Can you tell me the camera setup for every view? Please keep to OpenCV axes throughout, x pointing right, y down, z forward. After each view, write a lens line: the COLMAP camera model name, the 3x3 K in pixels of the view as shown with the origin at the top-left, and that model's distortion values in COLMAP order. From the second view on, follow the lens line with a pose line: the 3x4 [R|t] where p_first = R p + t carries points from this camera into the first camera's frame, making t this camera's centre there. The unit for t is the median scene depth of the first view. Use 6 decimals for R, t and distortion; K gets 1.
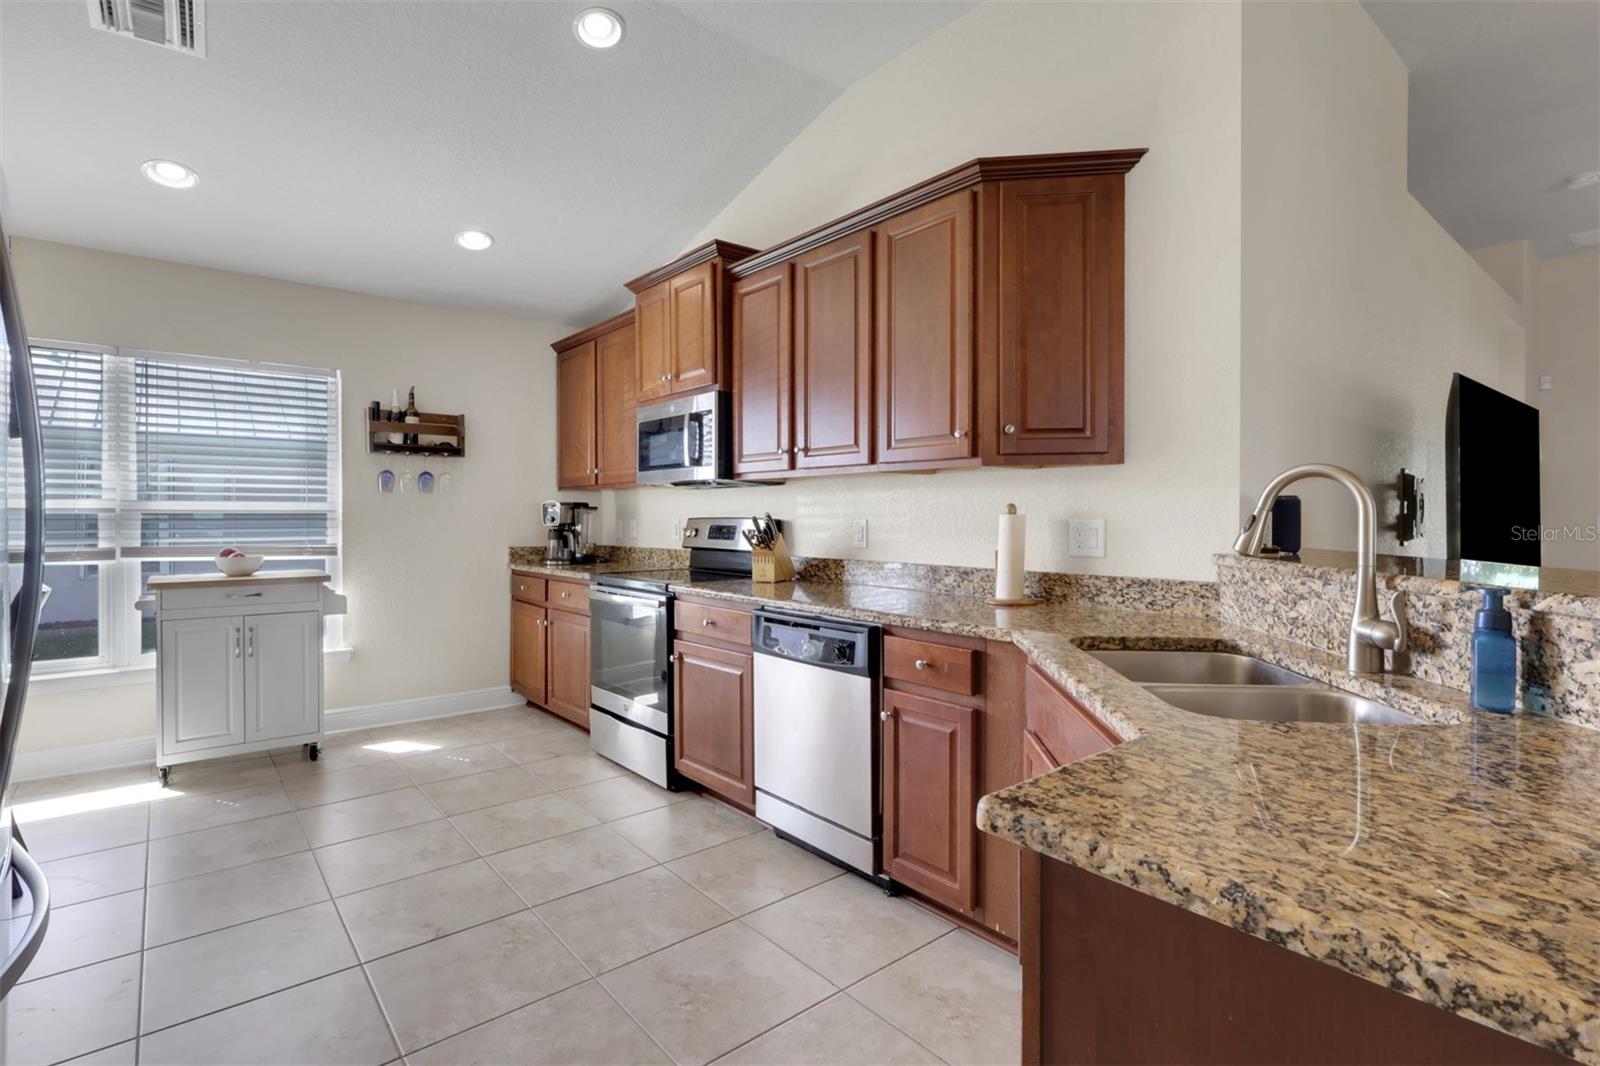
lens RADIAL K [[759.5, 0, 769.3], [0, 759.5, 530.0], [0, 0, 1]] dist [-0.003741, 0.000228]
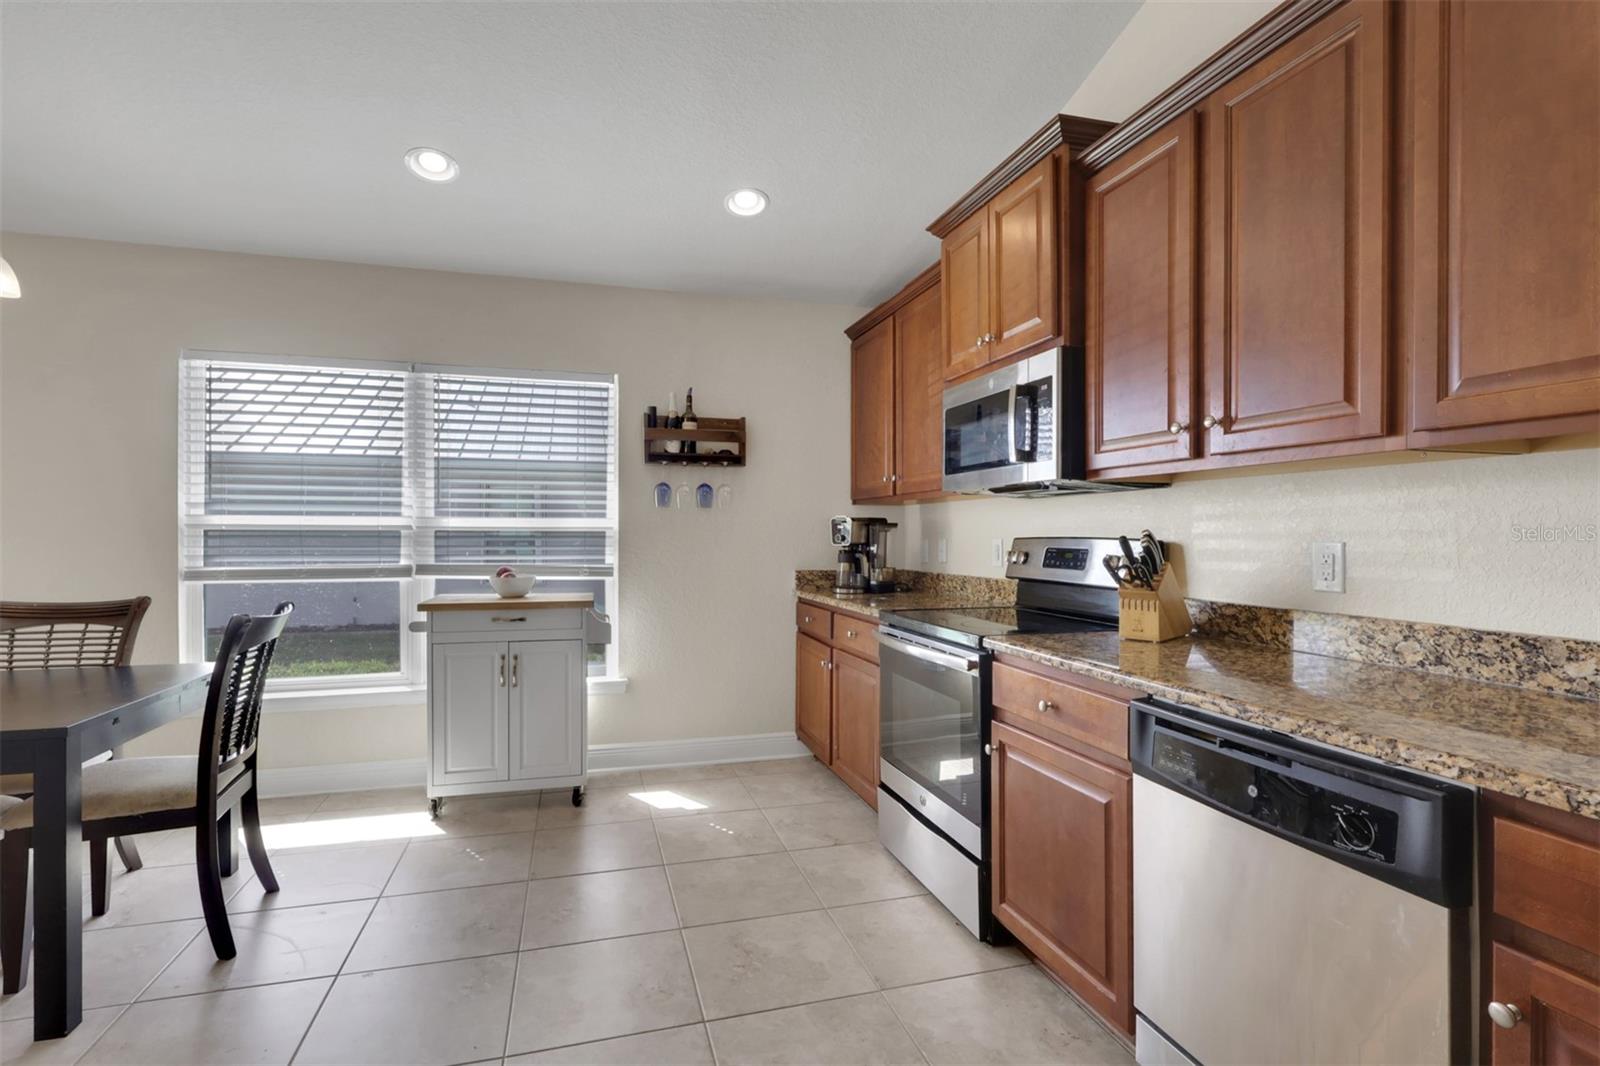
lens RADIAL K [[759.5, 0, 769.3], [0, 759.5, 530.0], [0, 0, 1]] dist [-0.003741, 0.000228]
pose [[0.913885, 0.000560, -0.405973, -0.029840], [-0.010363, 0.999705, -0.021950, -0.005407], [0.405841, 0.024266, 0.913621, 0.276276]]
